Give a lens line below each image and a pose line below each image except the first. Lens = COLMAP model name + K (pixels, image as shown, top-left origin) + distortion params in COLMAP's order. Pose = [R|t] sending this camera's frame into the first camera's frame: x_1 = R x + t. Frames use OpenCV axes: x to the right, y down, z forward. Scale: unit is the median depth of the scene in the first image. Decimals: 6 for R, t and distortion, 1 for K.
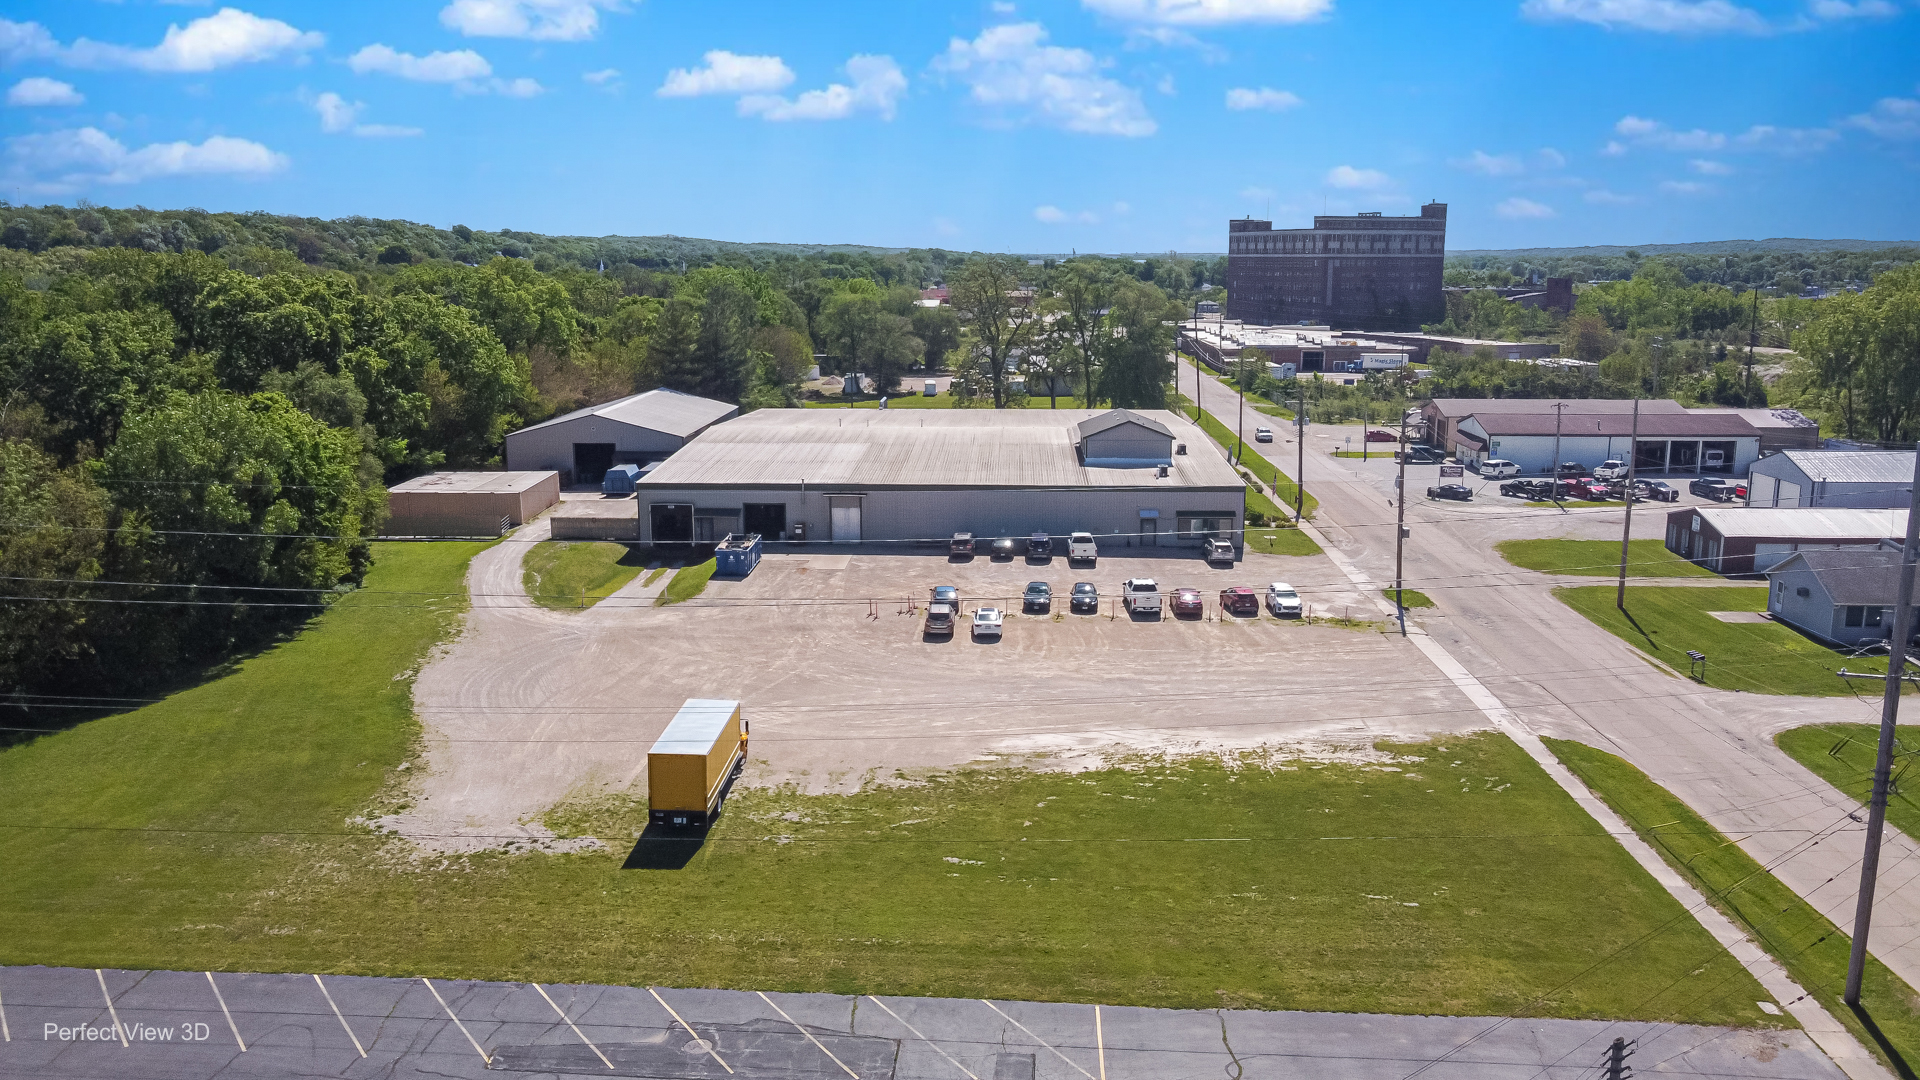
lens RADIAL K [[1460.2, 0, 957.6], [0, 1460.2, 535.2], [0, 0, 1]] dist [-0.000994, 0.031442]
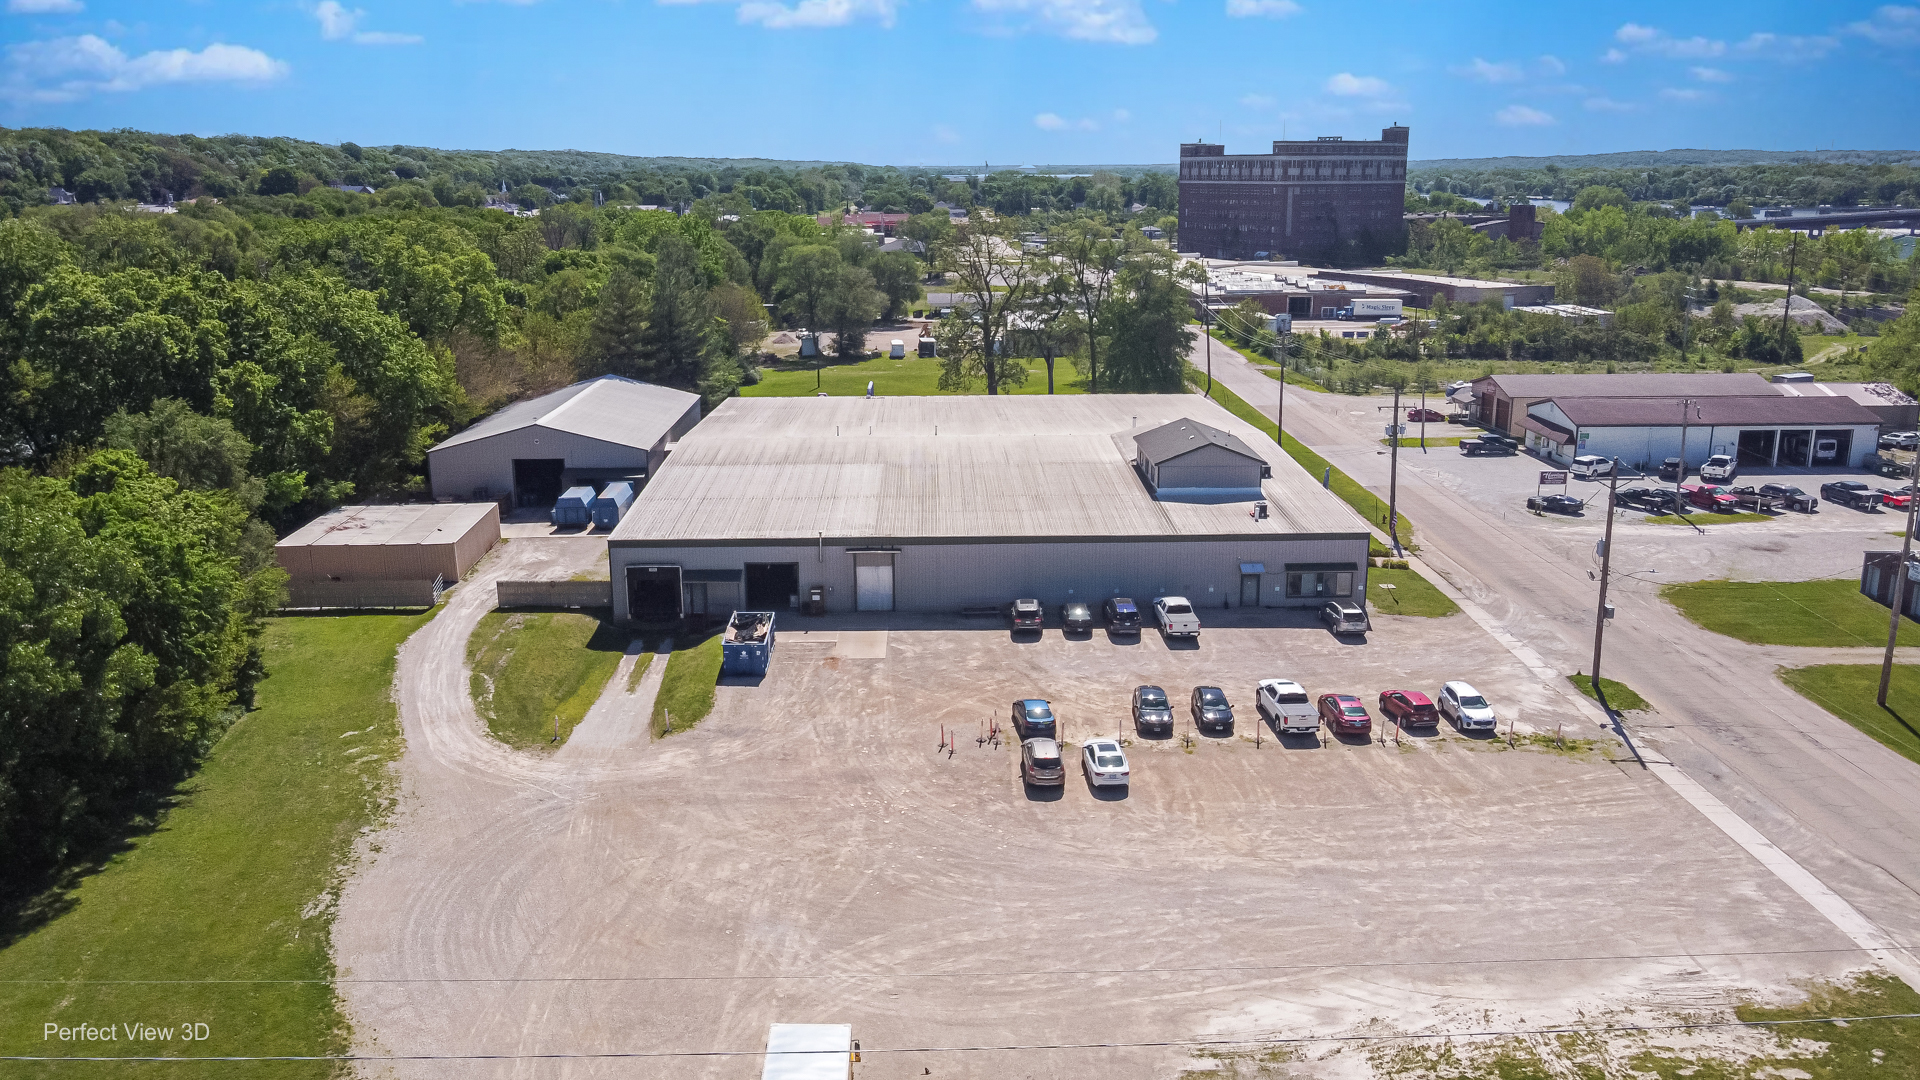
lens RADIAL K [[1460.2, 0, 958.3], [0, 1460.2, 541.1], [0, 0, 1]] dist [-0.000994, 0.031442]
pose [[0.998141, -0.018532, 0.058067, -0.072599], [0.014952, 0.997995, 0.061504, -0.076500], [-0.059090, -0.060521, 0.996416, 0.193063]]
